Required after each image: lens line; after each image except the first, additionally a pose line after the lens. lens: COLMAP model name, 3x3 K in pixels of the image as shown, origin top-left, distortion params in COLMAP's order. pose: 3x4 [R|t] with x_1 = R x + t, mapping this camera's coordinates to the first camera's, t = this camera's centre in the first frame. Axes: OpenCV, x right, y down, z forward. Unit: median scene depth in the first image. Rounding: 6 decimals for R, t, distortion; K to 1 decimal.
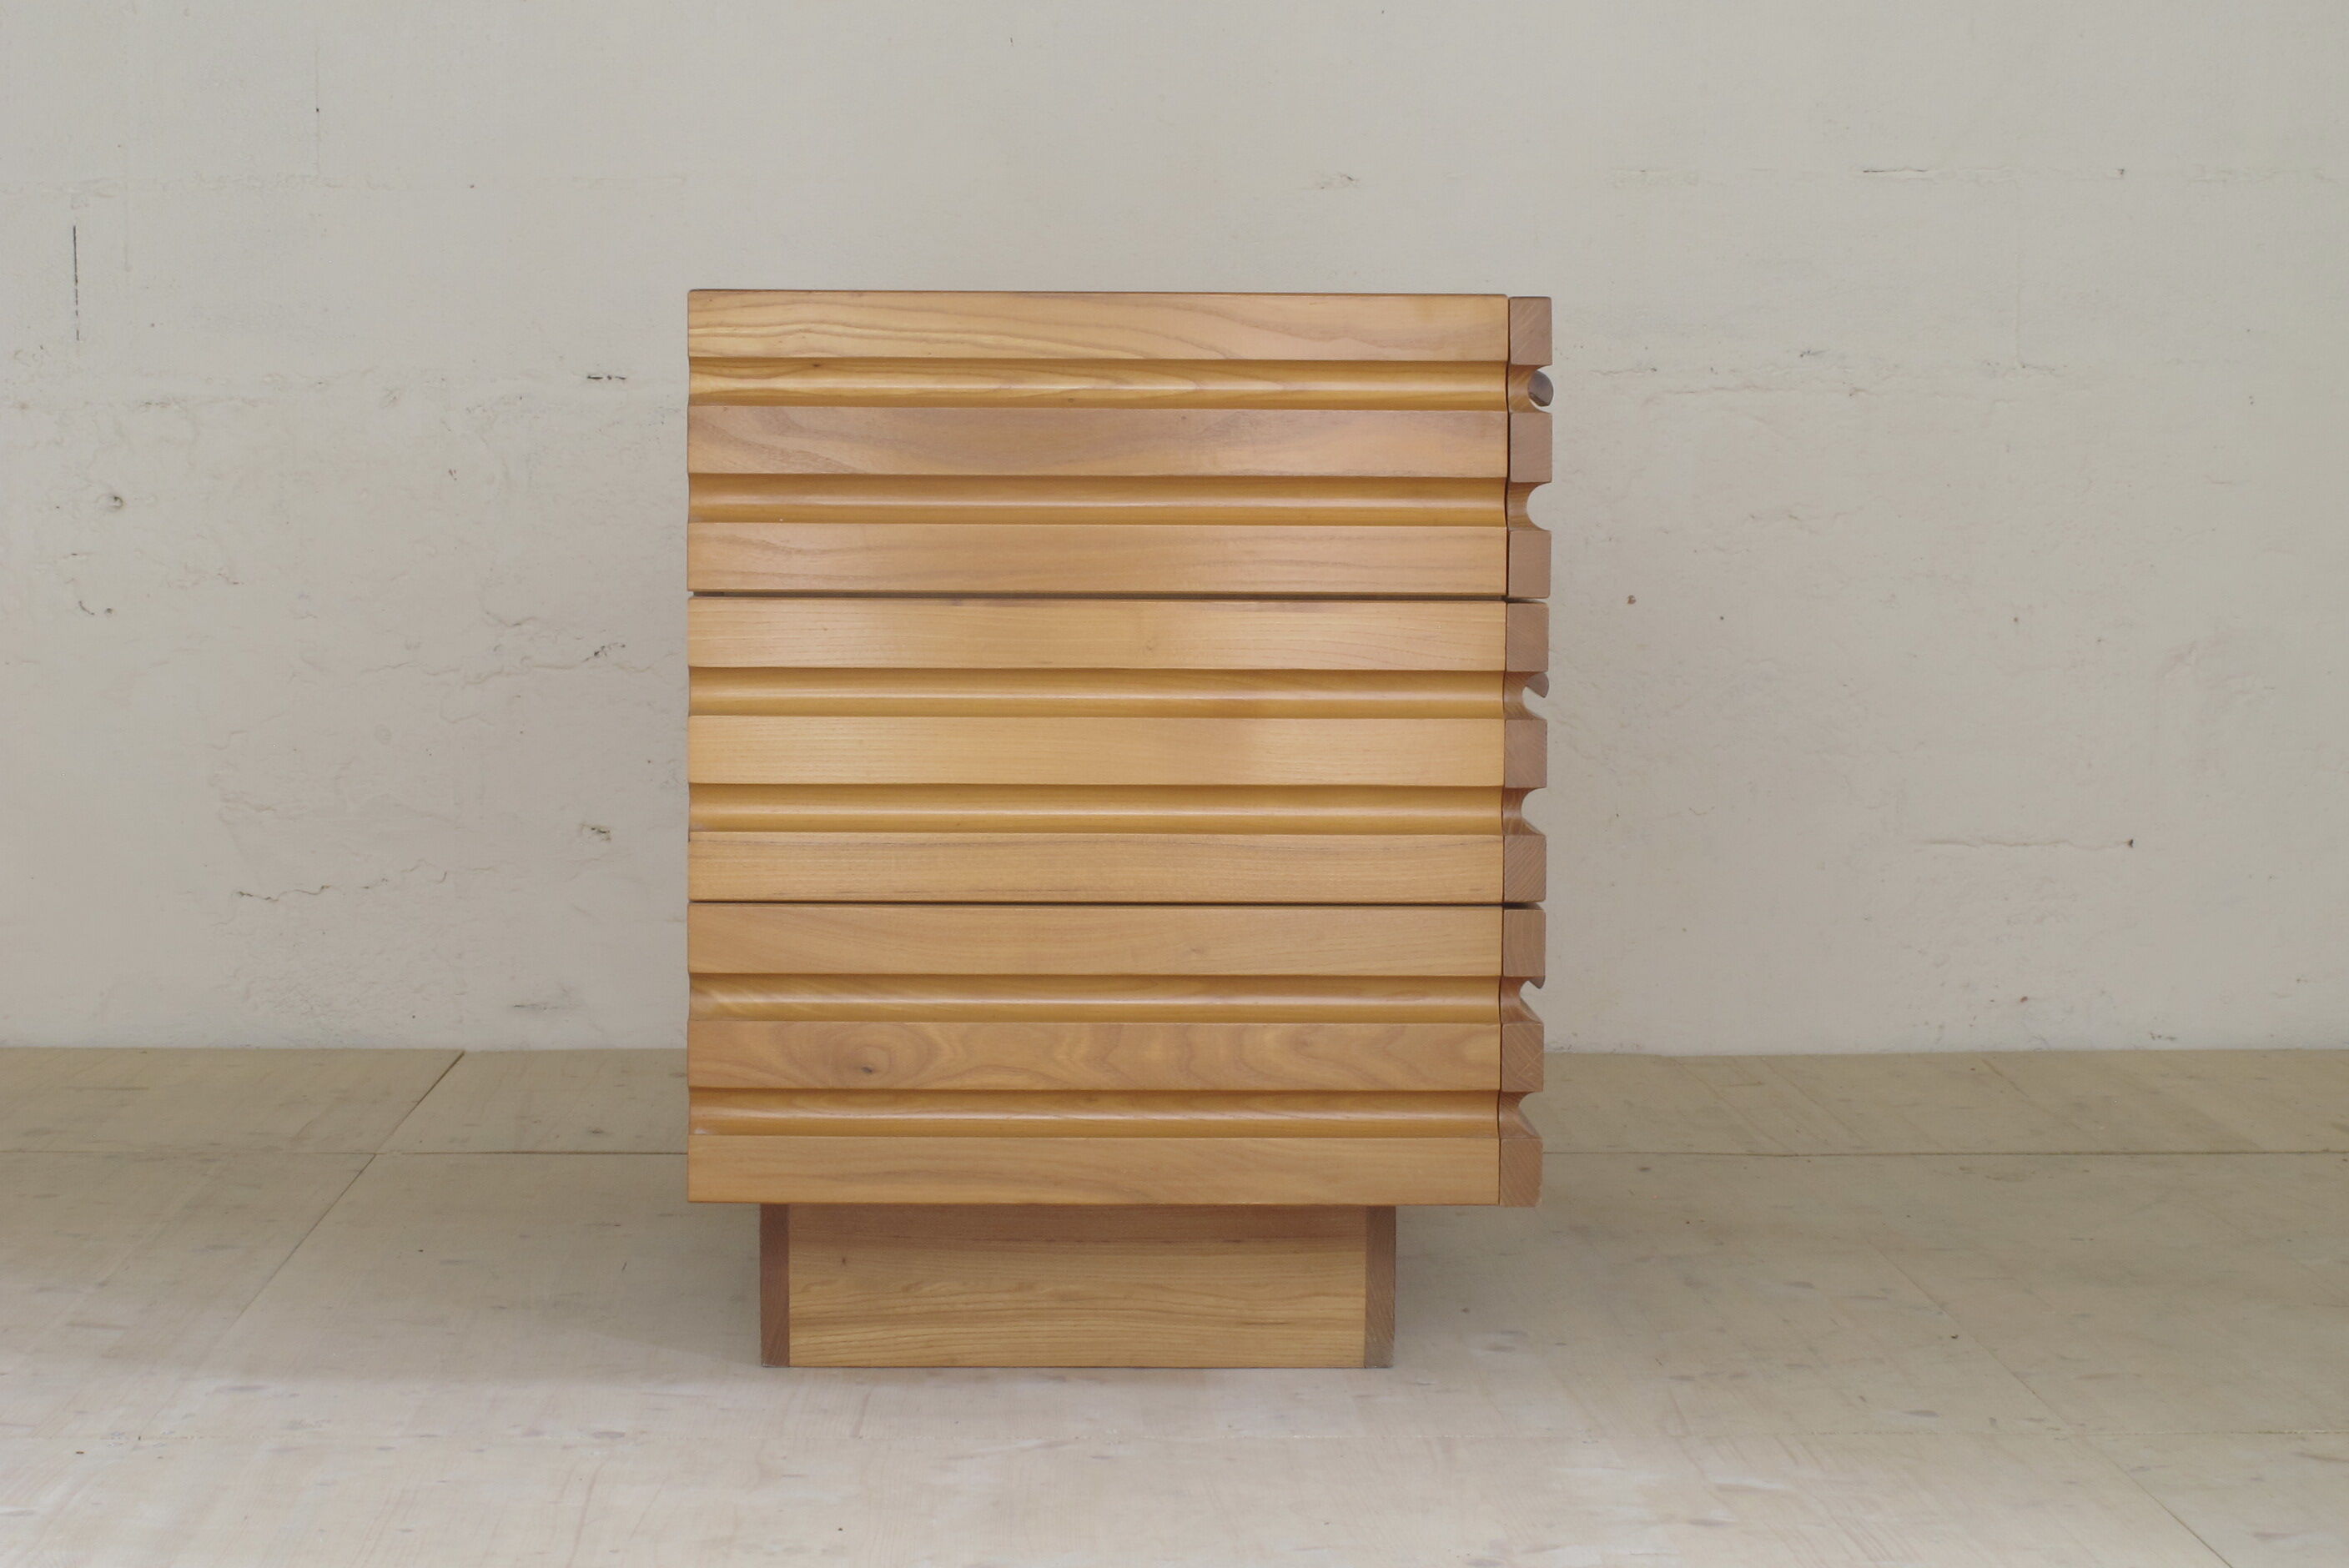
lens RADIAL K [[5079.0, 0, 1178.1], [0, 5079.0, 788.2], [0, 0, 1]] dist [-0.074618, 0.000000]
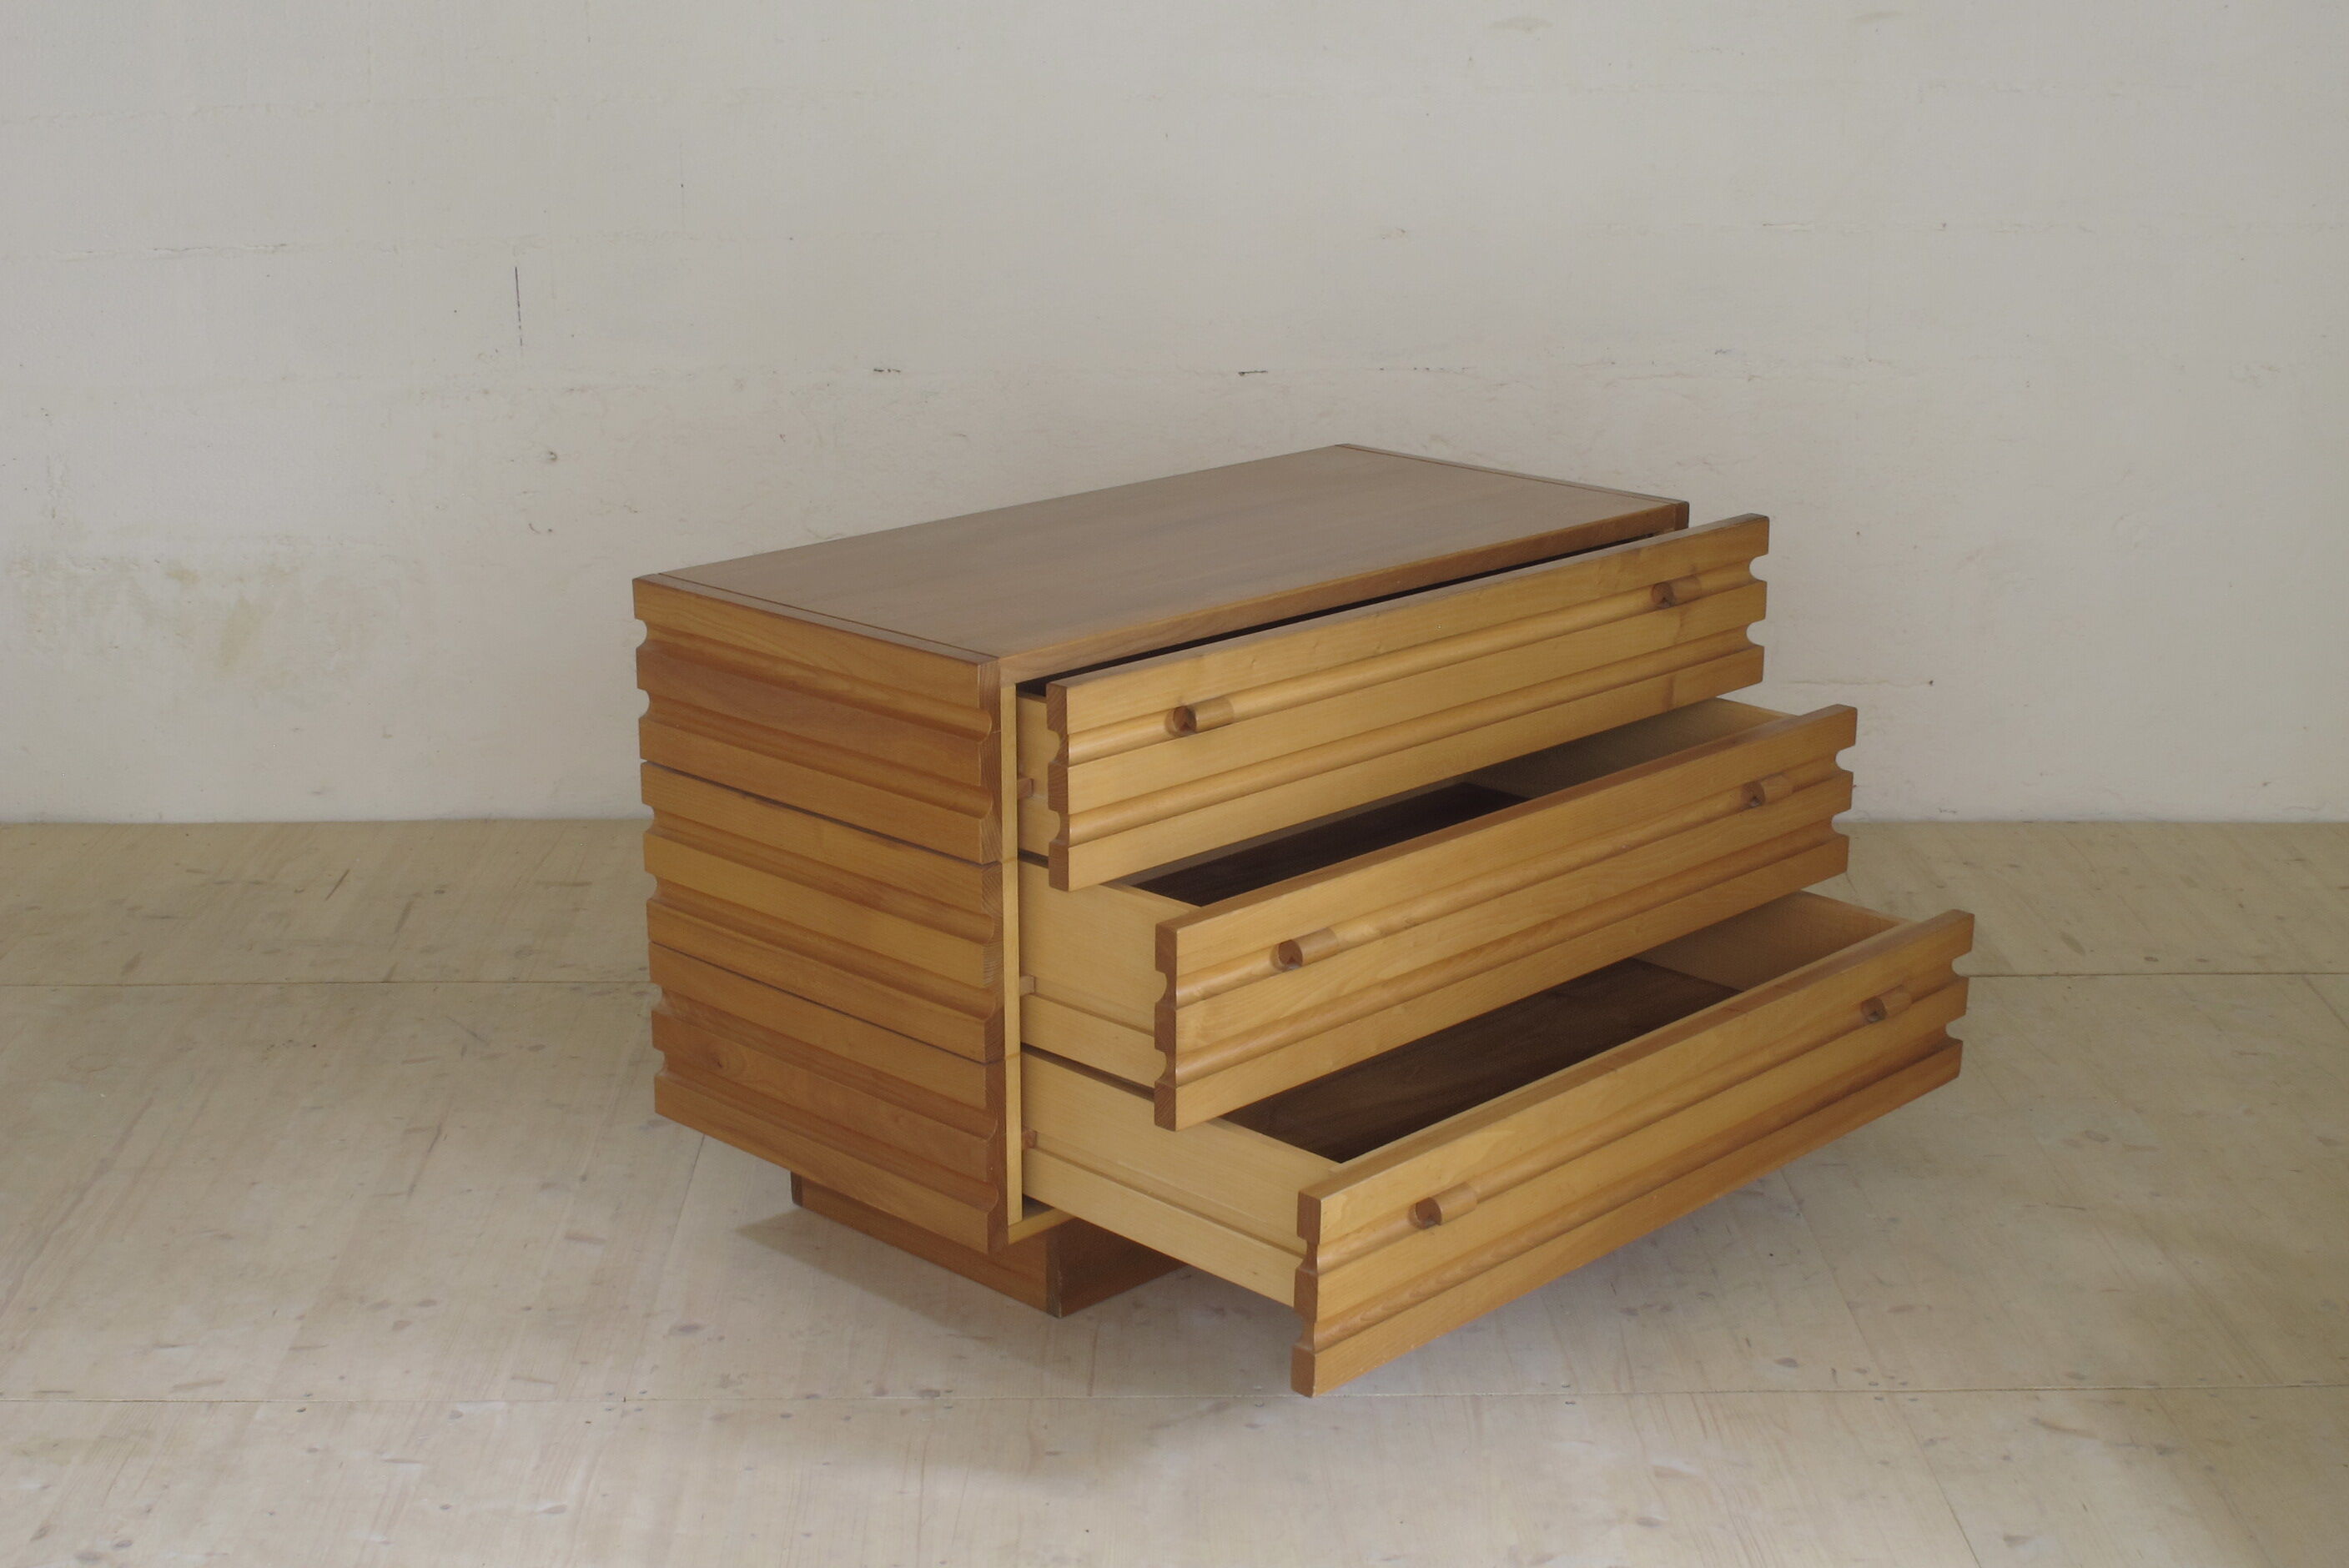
lens RADIAL K [[3486.2, 0, 1171.8], [0, 3486.2, 781.0], [0, 0, 1]] dist [-0.076564, 0.000000]
pose [[0.999812, 0.002061, -0.019296, -0.012181], [0.001984, 0.978281, 0.207274, -0.172557], [0.019304, -0.207273, 0.978093, 0.006578]]
